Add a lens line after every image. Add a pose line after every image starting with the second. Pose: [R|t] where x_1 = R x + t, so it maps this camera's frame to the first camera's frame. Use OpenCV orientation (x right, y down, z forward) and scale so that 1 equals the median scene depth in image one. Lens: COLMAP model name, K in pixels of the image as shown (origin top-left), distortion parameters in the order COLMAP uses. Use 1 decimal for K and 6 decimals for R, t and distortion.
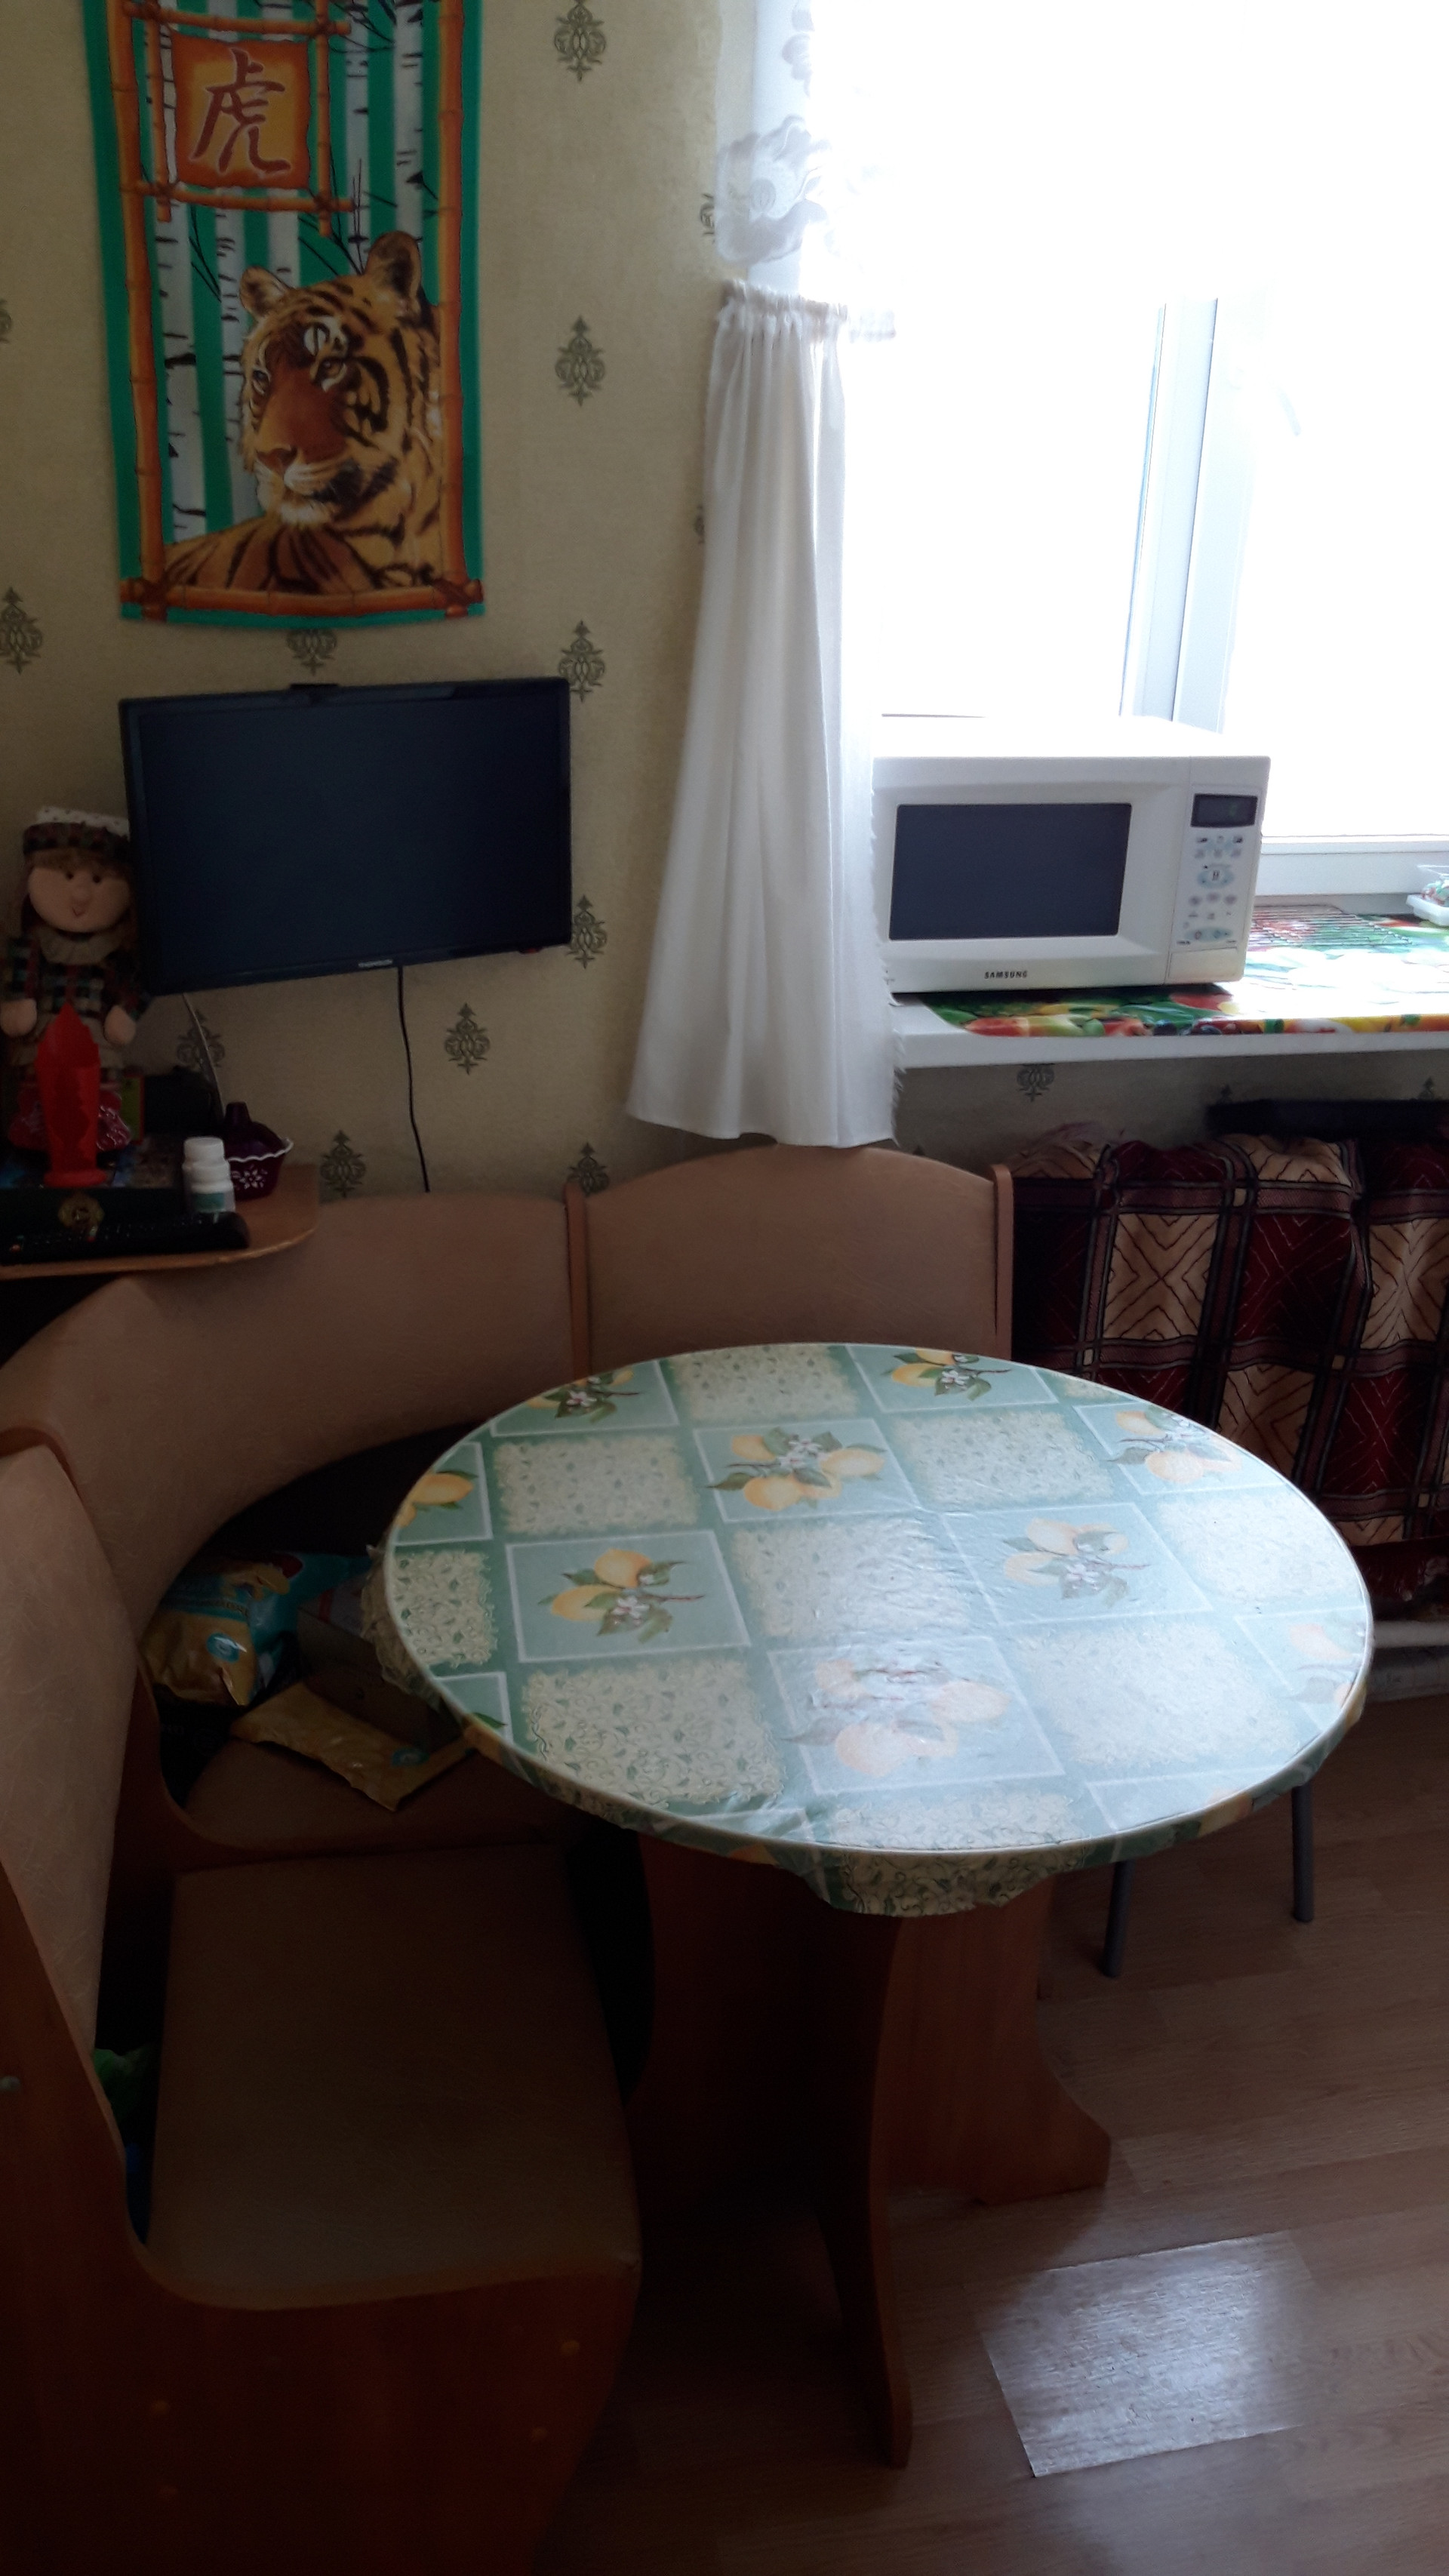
lens RADIAL K [[1976.9, 0, 725.5], [0, 1976.9, 1331.5], [0, 0, 1]] dist [0.058972, -0.104216]
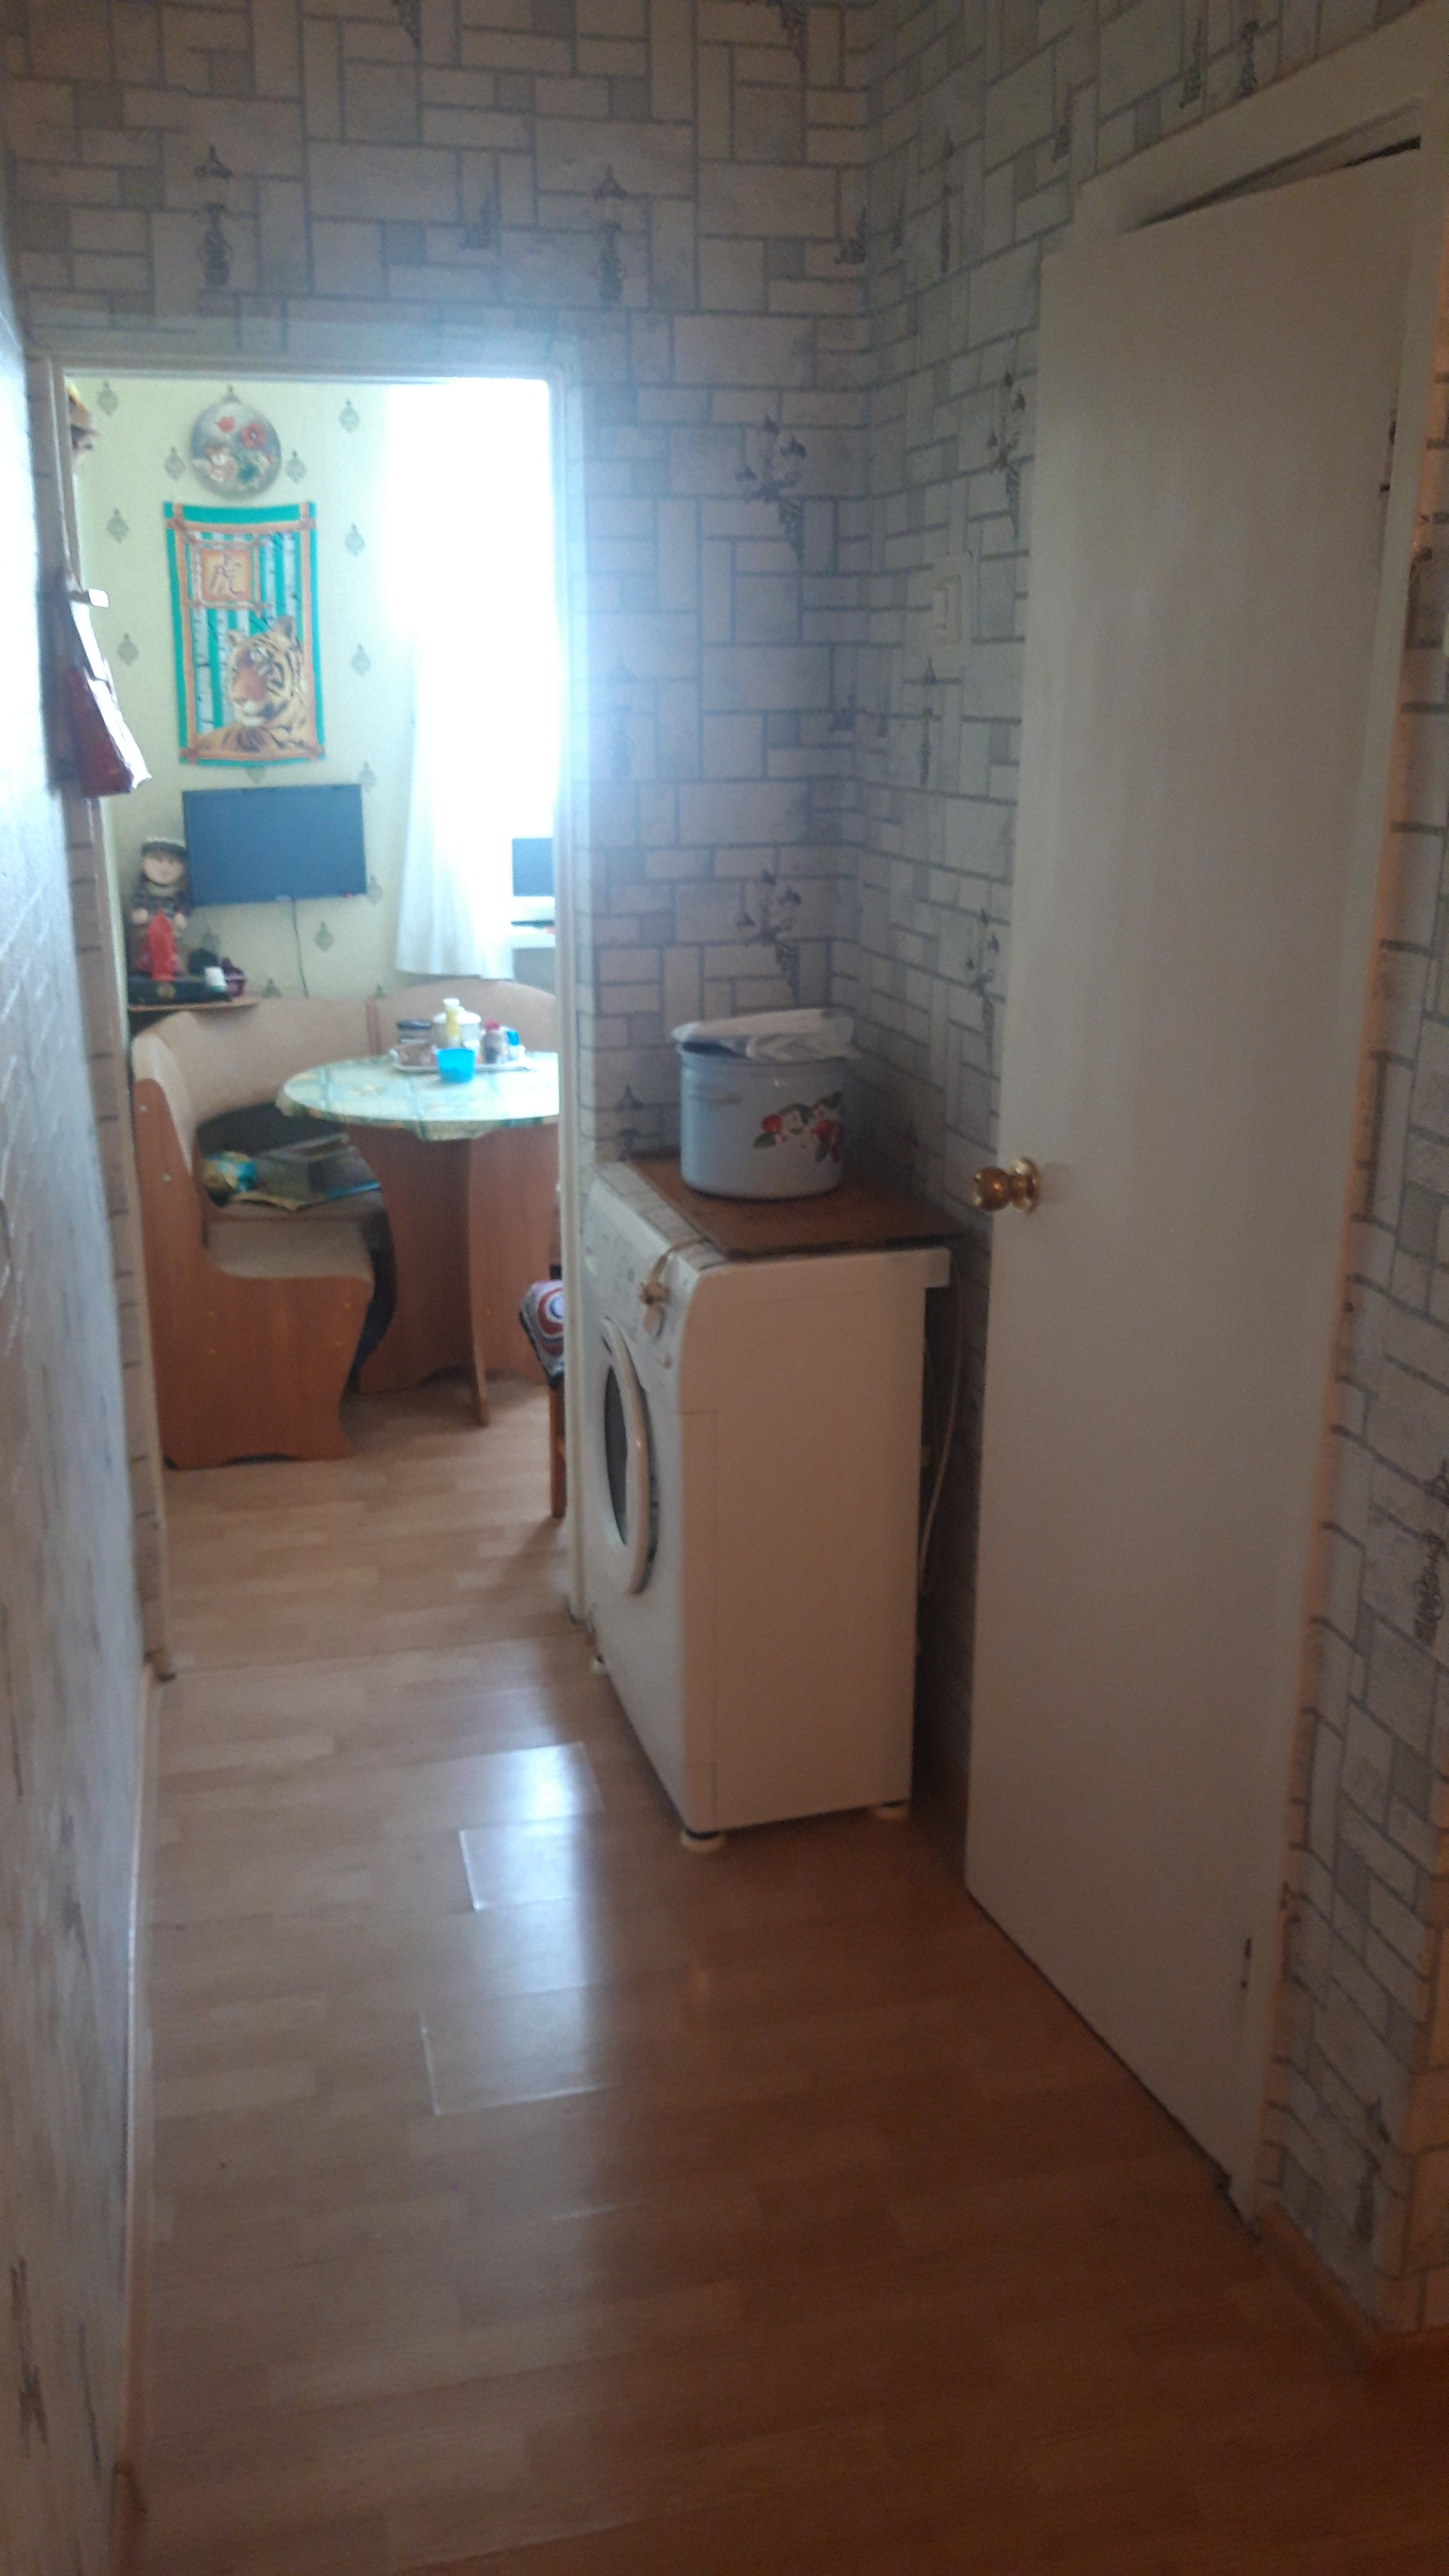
lens RADIAL K [[1976.9, 0, 725.5], [0, 1976.9, 1331.5], [0, 0, 1]] dist [0.058972, -0.104216]
pose [[0.999351, -0.027905, 0.022786, 0.316361], [0.029803, 0.995700, -0.087710, 0.612542], [-0.020240, 0.088332, 0.995885, -1.488524]]
